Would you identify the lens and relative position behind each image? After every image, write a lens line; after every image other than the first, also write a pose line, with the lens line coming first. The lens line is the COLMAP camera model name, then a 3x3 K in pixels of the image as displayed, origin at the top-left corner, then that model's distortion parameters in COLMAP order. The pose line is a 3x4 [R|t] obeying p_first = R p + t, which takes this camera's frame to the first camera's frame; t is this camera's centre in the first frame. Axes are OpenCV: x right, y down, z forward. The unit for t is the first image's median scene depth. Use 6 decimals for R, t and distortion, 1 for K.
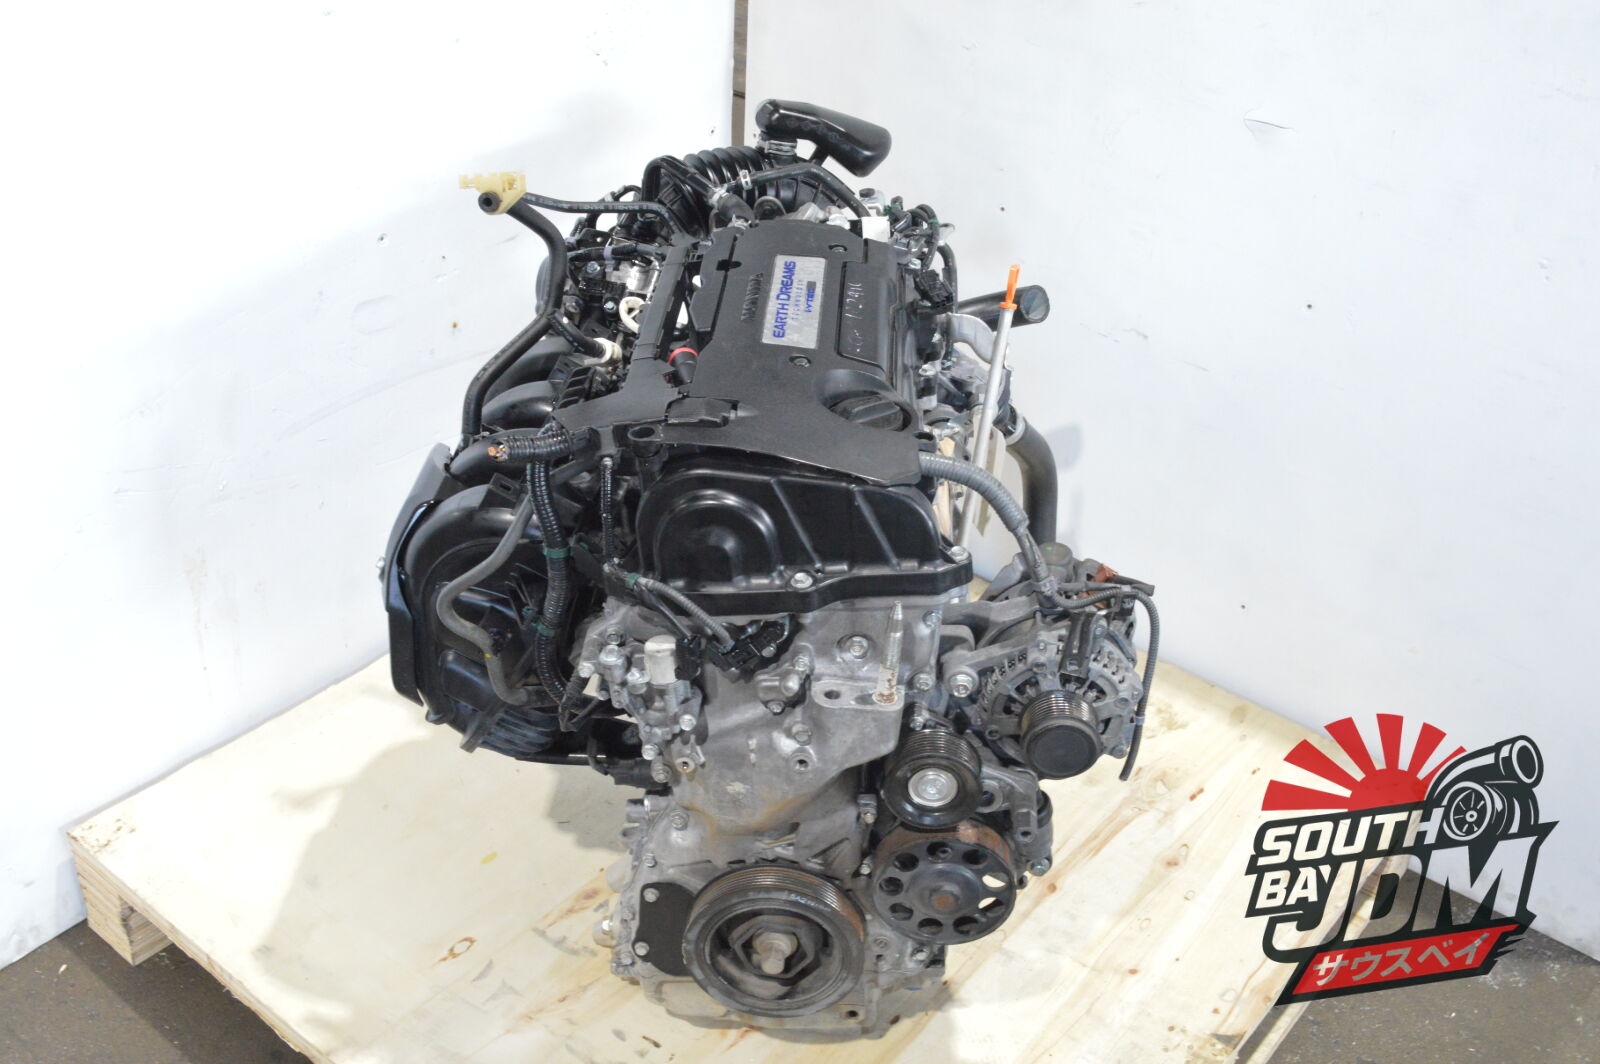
lens RADIAL K [[1682.1, 0, 796.8], [0, 1682.1, 543.3], [0, 0, 1]] dist [-0.056864, 0.000000]
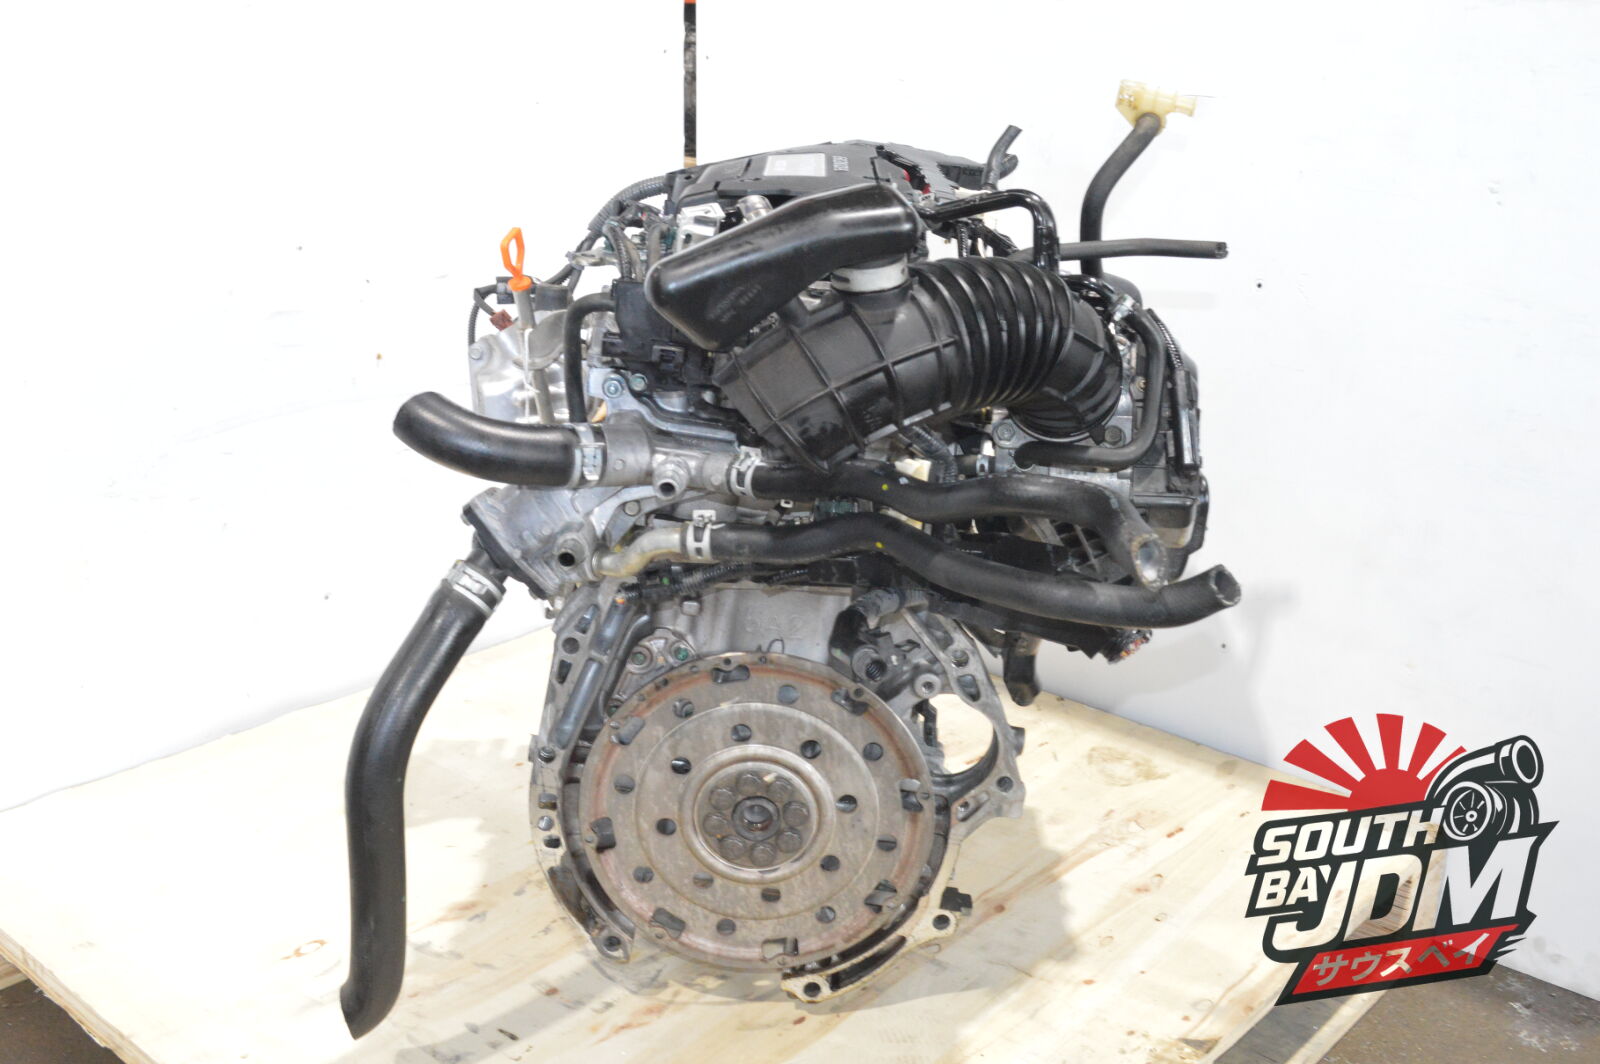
lens RADIAL K [[1682.1, 0, 797.5], [0, 1682.1, 543.5], [0, 0, 1]] dist [-0.056864, 0.000000]
pose [[0.998723, -0.012845, -0.048856, 0.095725], [0.000470, 0.969453, -0.245278, 0.242471], [0.050514, 0.244942, 0.968221, 0.115366]]
